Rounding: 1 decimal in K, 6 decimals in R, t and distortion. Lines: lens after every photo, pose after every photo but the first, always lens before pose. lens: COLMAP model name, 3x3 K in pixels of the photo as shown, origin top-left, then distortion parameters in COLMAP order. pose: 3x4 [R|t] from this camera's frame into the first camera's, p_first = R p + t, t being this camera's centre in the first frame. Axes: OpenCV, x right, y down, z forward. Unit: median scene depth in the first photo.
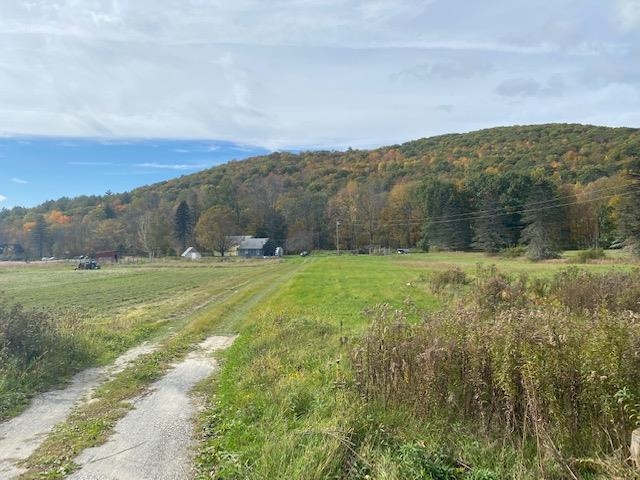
lens RADIAL K [[492.3, 0, 320.3], [0, 492.3, 245.0], [0, 0, 1]] dist [0.036251, -0.061946]
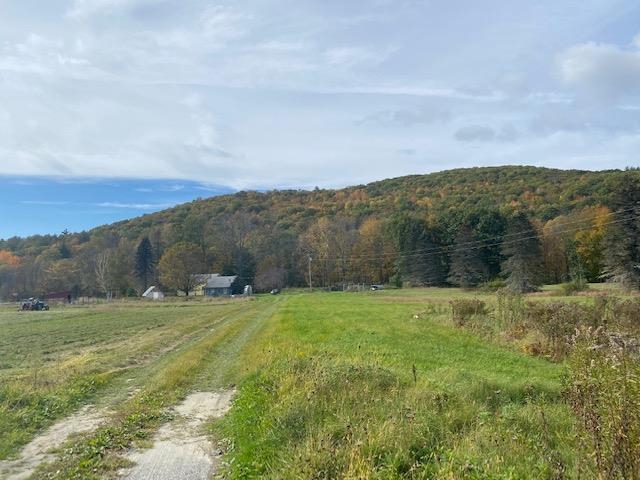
lens RADIAL K [[492.3, 0, 332.4], [0, 492.3, 238.1], [0, 0, 1]] dist [0.036251, -0.061946]
pose [[0.995706, -0.002746, 0.092529, -0.007441], [0.011361, 0.995629, -0.092707, 0.003372], [-0.091870, 0.093360, 0.991385, 0.024266]]
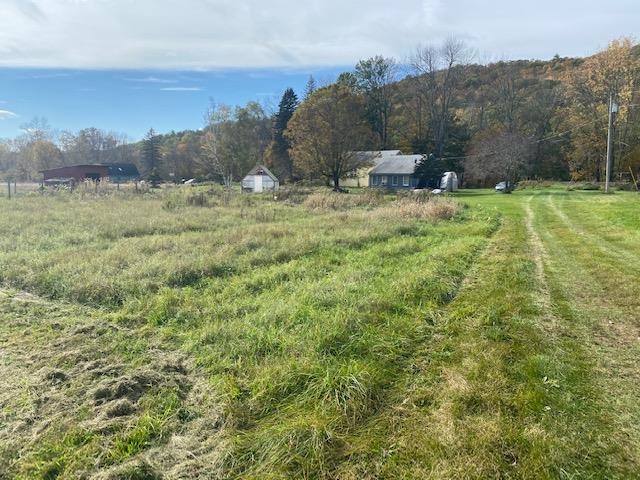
lens RADIAL K [[492.3, 0, 322.2], [0, 492.3, 240.1], [0, 0, 1]] dist [0.036251, -0.061946]
pose [[0.939324, 0.073219, -0.335126, -0.029126], [-0.028750, 0.990322, 0.135782, 0.007327], [0.341824, -0.117908, 0.932338, 0.421472]]
